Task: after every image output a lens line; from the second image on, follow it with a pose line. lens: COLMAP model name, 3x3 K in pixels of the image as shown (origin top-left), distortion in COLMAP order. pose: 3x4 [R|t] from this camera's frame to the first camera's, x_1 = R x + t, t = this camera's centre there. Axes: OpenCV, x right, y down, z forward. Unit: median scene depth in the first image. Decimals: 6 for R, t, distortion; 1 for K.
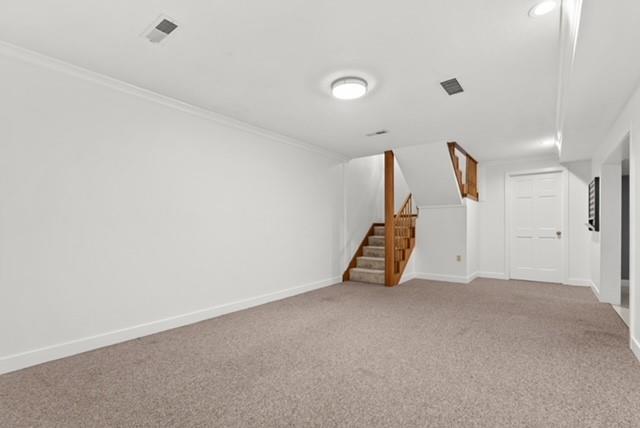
lens RADIAL K [[295.3, 0, 320.0], [0, 295.3, 227.9], [0, 0, 1]] dist [0.000400, 0.000207]
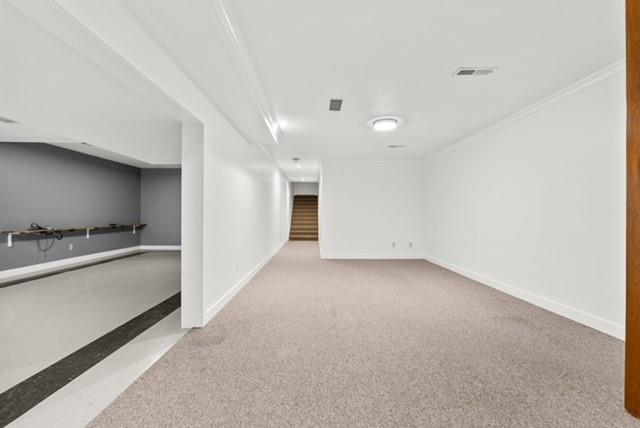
lens RADIAL K [[293.4, 0, 320.0], [0, 293.4, 214.0], [0, 0, 1]] dist [0.000909, 0.000251]
pose [[-0.777243, -0.004577, -0.629183, 1.187793], [-0.007534, 0.999970, 0.002033, -0.008549], [0.629155, 0.006321, -0.777254, 1.784742]]
